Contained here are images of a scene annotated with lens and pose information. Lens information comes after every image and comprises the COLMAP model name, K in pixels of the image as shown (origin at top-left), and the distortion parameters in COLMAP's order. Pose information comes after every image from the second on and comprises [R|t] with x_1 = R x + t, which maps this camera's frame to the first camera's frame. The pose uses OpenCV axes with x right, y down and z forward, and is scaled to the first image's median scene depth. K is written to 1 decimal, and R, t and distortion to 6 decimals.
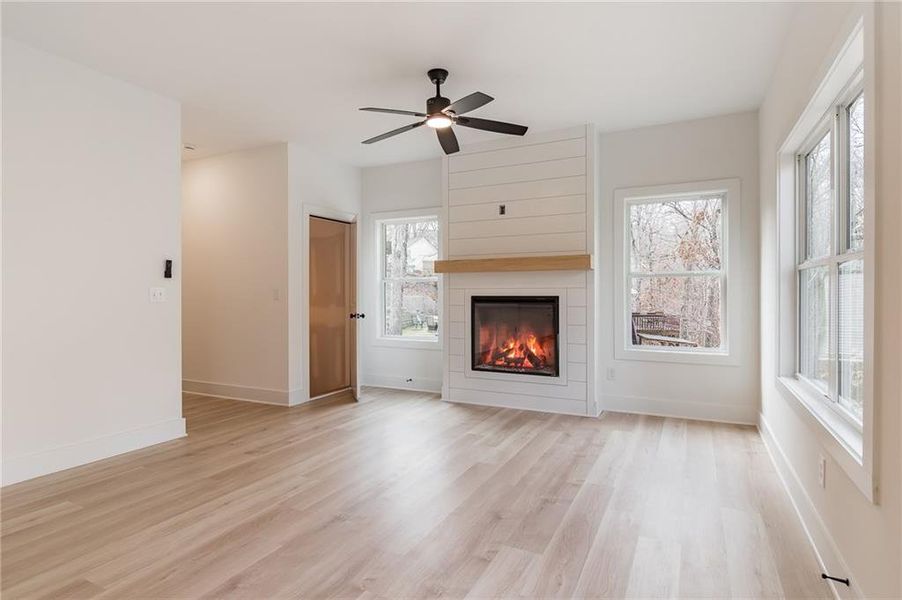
lens RADIAL K [[472.4, 0, 455.2], [0, 472.4, 300.2], [0, 0, 1]] dist [-0.001320, -0.000300]
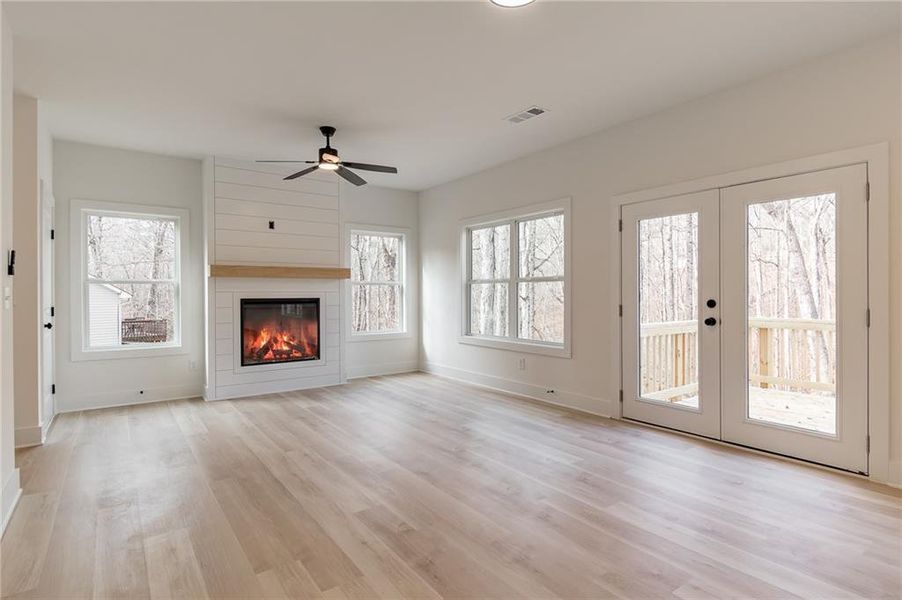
lens RADIAL K [[472.4, 0, 455.2], [0, 472.4, 300.2], [0, 0, 1]] dist [-0.001320, -0.000300]
pose [[0.456264, -0.008164, 0.889807, -0.776874], [0.018314, 0.999832, -0.000218, 0.004679], [-0.889656, 0.016396, 0.456337, 0.062887]]
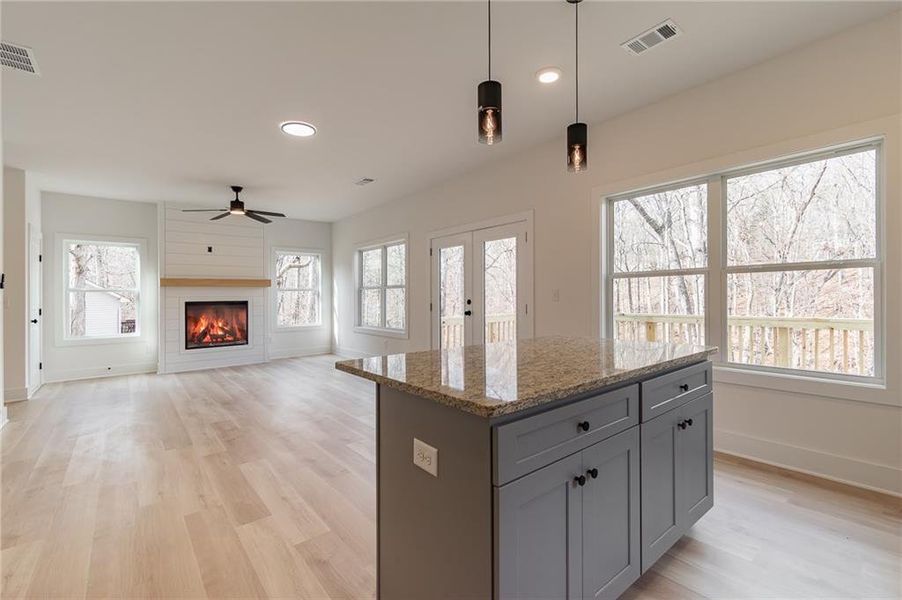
lens RADIAL K [[403.1, 0, 455.0], [0, 403.1, 294.3], [0, 0, 1]] dist [0.002024, 0.000451]
pose [[0.400310, 0.004311, 0.916370, -0.898490], [0.027534, 0.999481, -0.016730, 0.015073], [-0.915966, 0.031929, 0.399984, -0.371296]]
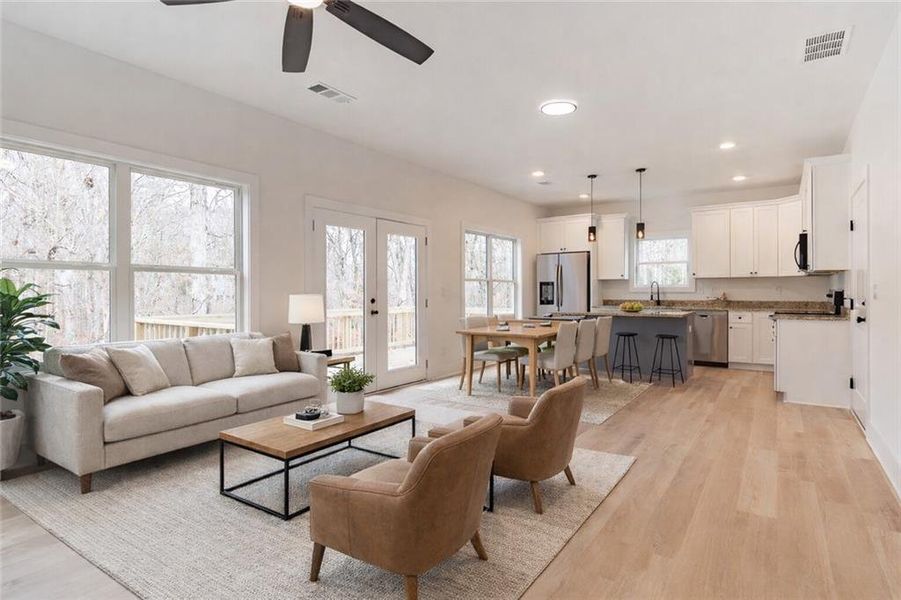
lens RADIAL K [[471.9, 0, 454.7], [0, 471.9, 300.2], [0, 0, 1]] dist [-0.001320, -0.000300]
pose [[-0.990658, 0.004918, 0.136281, -0.206296], [0.009089, 0.999509, 0.030001, -0.010666], [-0.136066, 0.030960, -0.990216, 1.135521]]
